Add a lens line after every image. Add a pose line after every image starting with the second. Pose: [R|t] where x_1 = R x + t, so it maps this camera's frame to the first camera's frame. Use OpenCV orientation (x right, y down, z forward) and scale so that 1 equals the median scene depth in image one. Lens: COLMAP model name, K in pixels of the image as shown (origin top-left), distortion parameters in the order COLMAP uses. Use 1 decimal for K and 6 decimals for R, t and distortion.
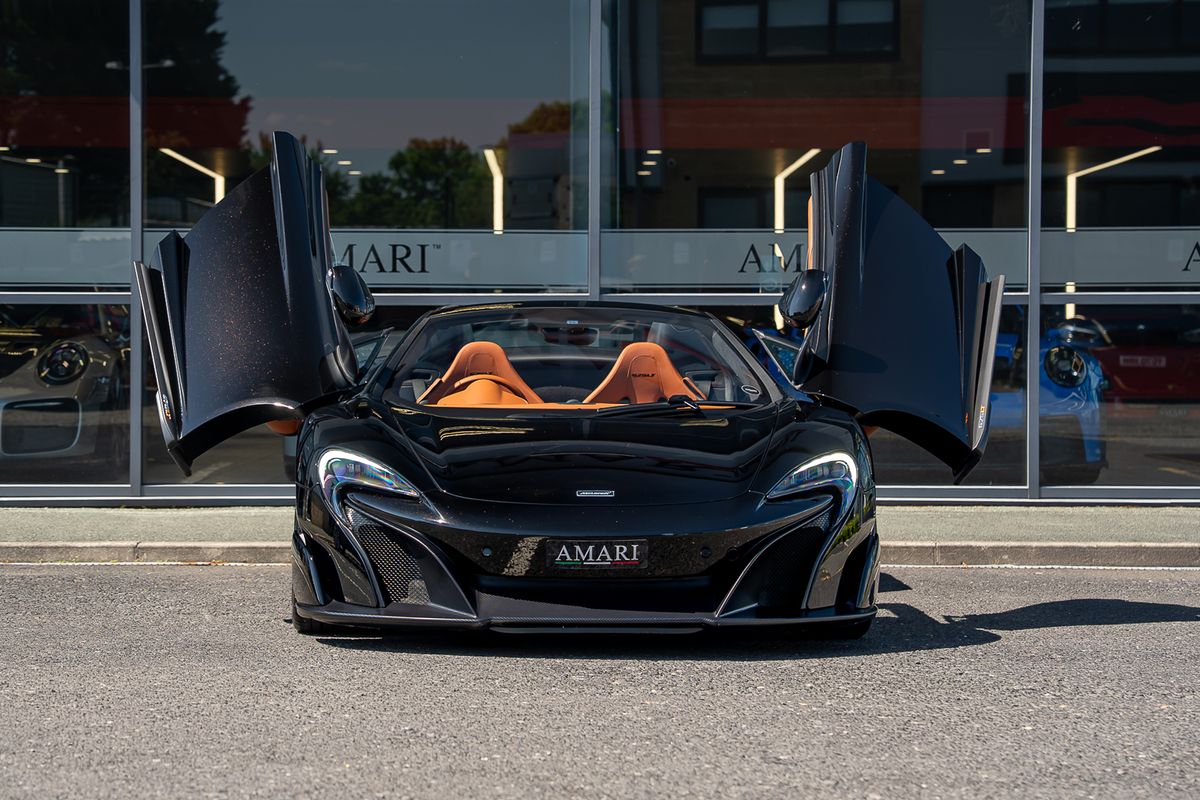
lens RADIAL K [[2758.8, 0, 519.8], [0, 2758.8, 384.8], [0, 0, 1]] dist [0.296253, -0.163094]
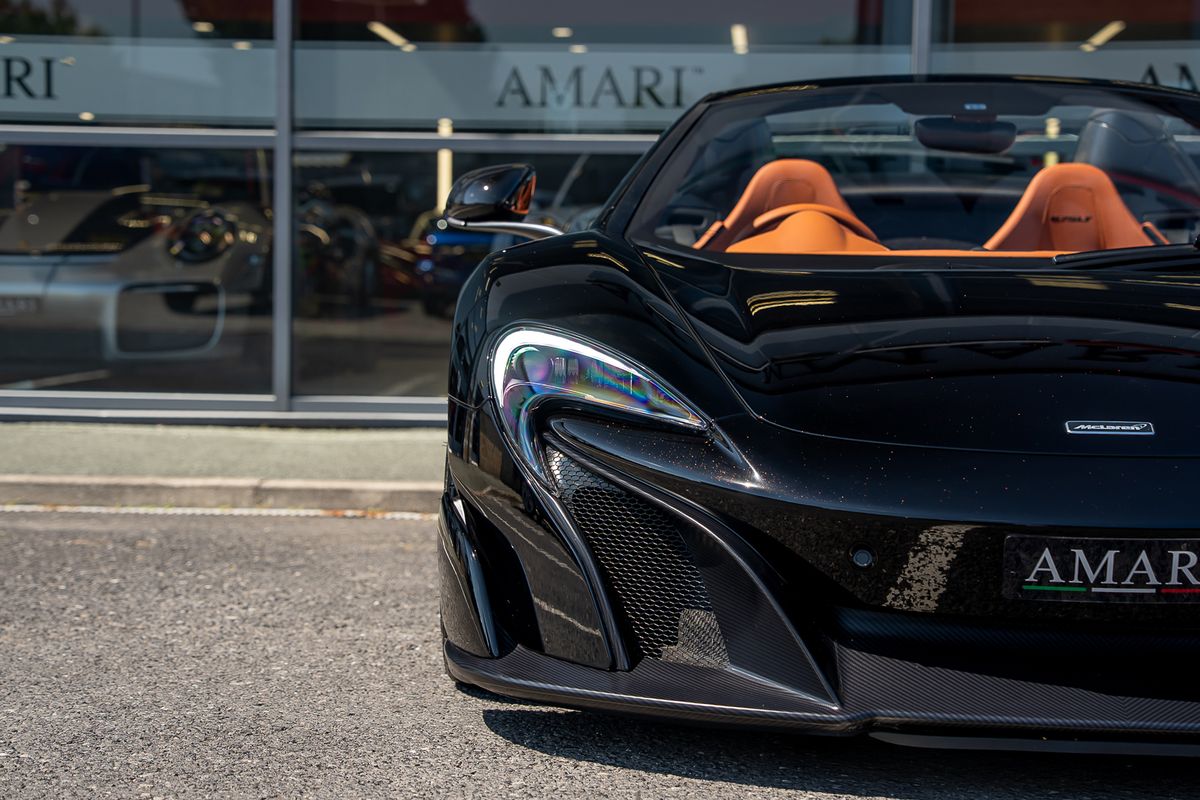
lens RADIAL K [[2522.1, 0, 600.0], [0, 2522.1, 400.0], [0, 0, 1]] dist [0.263215, 0.079159]
pose [[0.998402, 0.012679, -0.055077, -0.023240], [-0.010732, 0.999312, 0.035499, 0.015855], [0.055489, -0.034851, 0.997851, 0.437750]]
